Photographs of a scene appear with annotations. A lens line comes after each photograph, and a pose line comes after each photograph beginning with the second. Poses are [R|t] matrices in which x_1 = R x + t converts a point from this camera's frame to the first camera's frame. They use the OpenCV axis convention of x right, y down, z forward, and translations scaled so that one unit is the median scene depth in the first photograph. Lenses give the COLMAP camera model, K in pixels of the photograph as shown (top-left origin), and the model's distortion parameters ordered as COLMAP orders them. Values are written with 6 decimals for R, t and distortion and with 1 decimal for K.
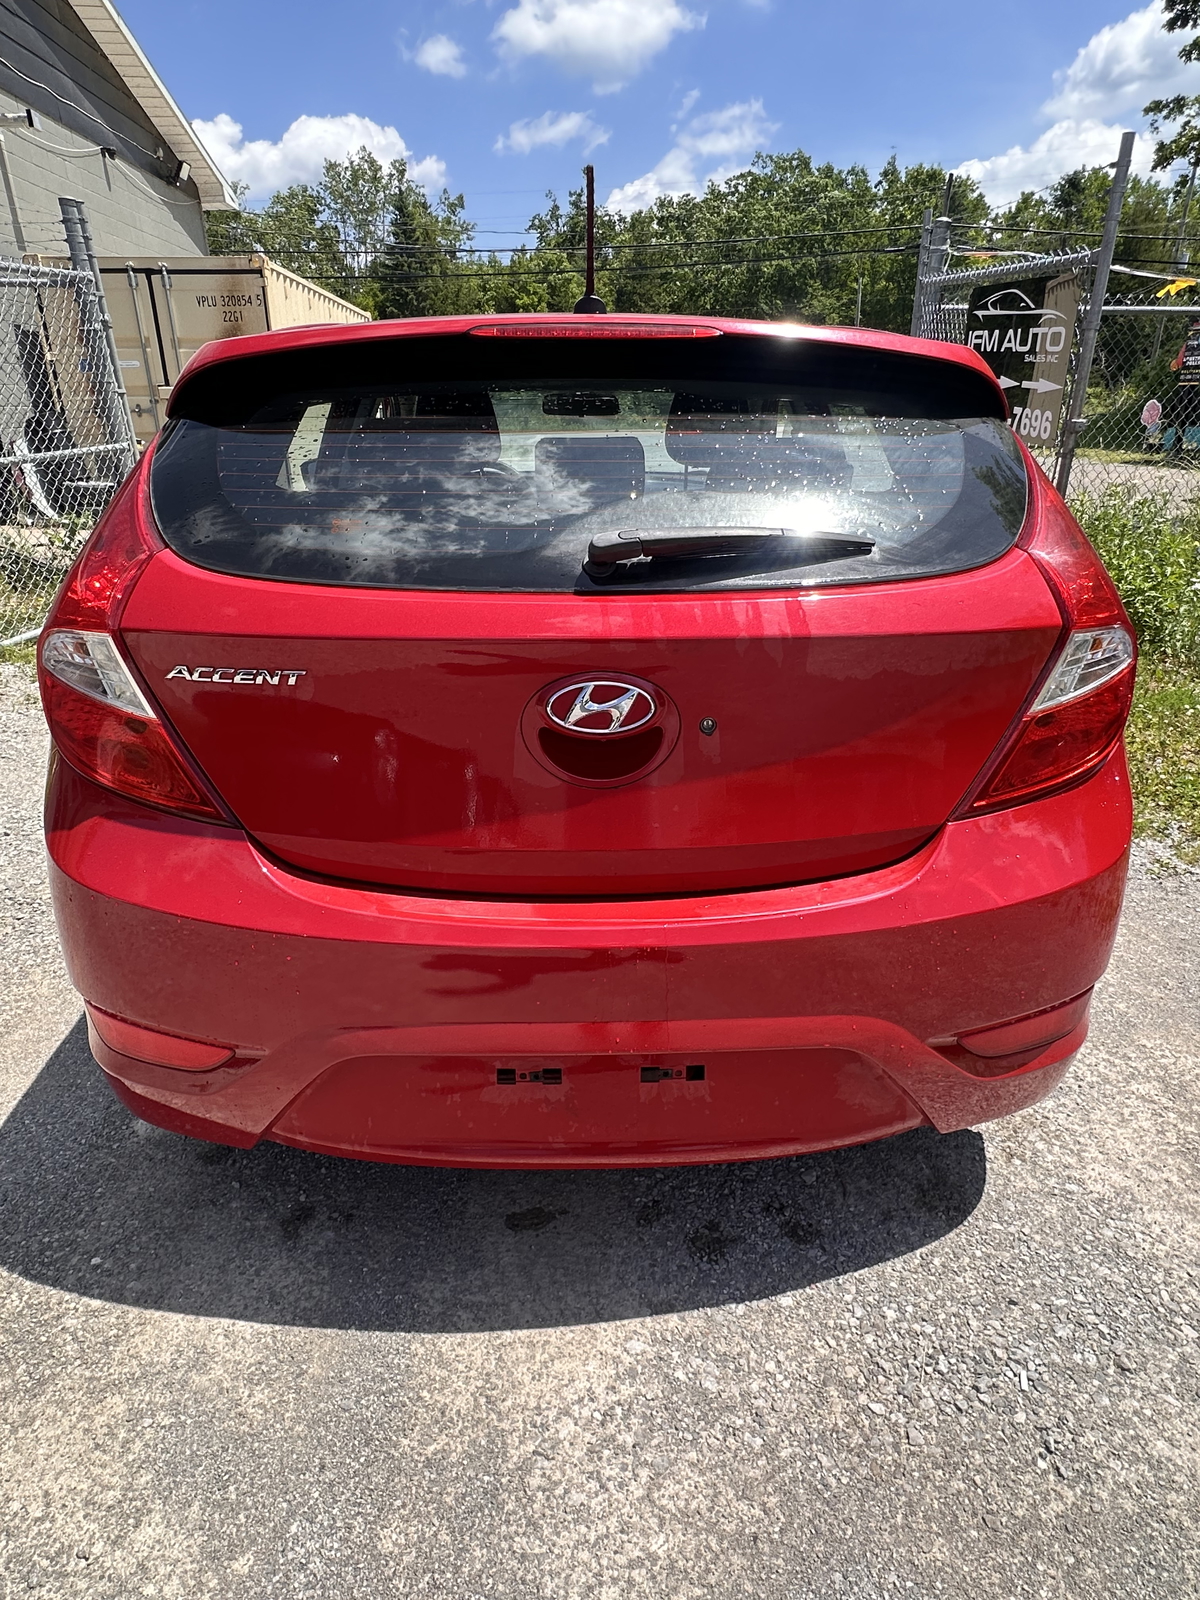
lens RADIAL K [[947.1, 0, 611.7], [0, 947.1, 801.9], [0, 0, 1]] dist [0.004265, -0.009583]
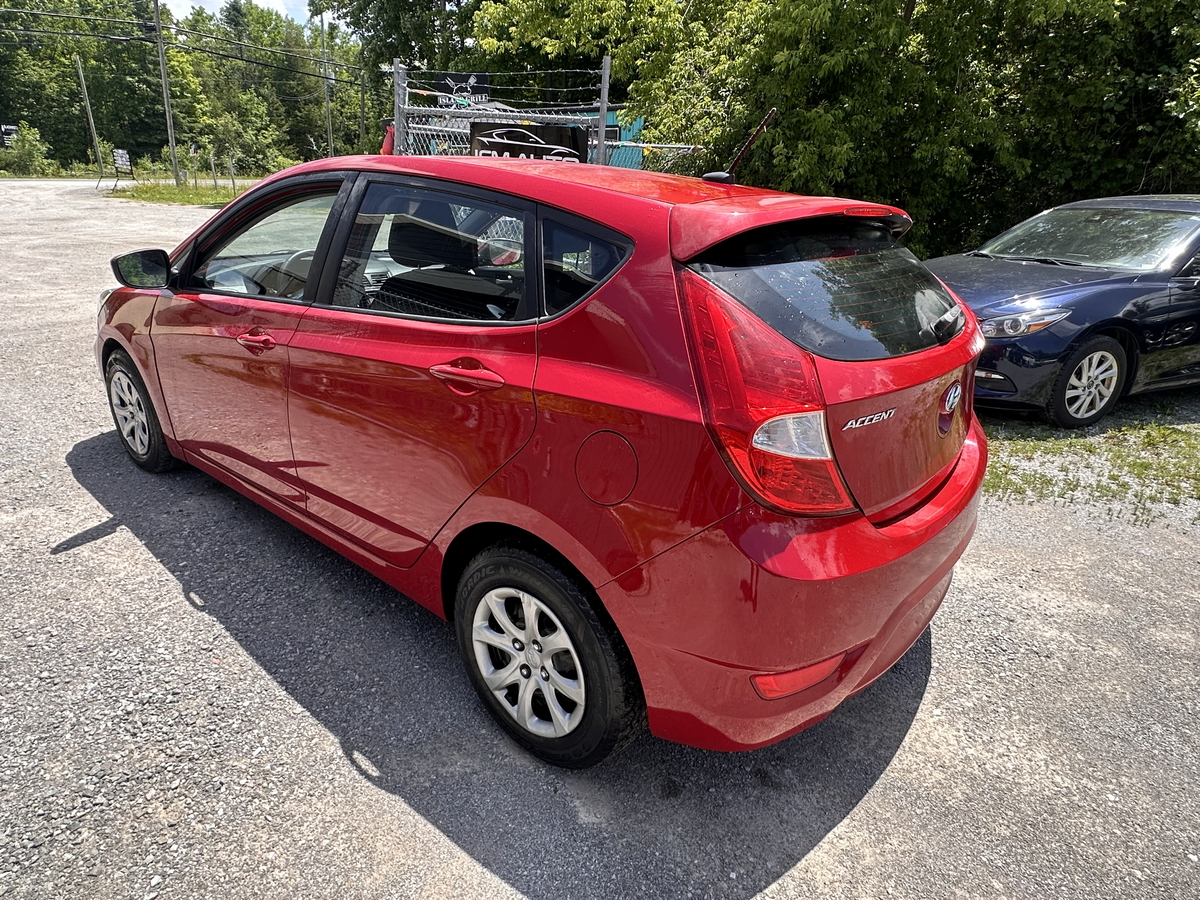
lens RADIAL K [[710.3, 0, 593.8], [0, 710.3, 446.2], [0, 0, 1]] dist [0.004265, -0.009583]
pose [[0.671549, -0.231620, 0.703828, -0.497799], [0.249614, 0.965082, 0.079429, -0.094215], [-0.697650, 0.122345, 0.705916, 0.138440]]
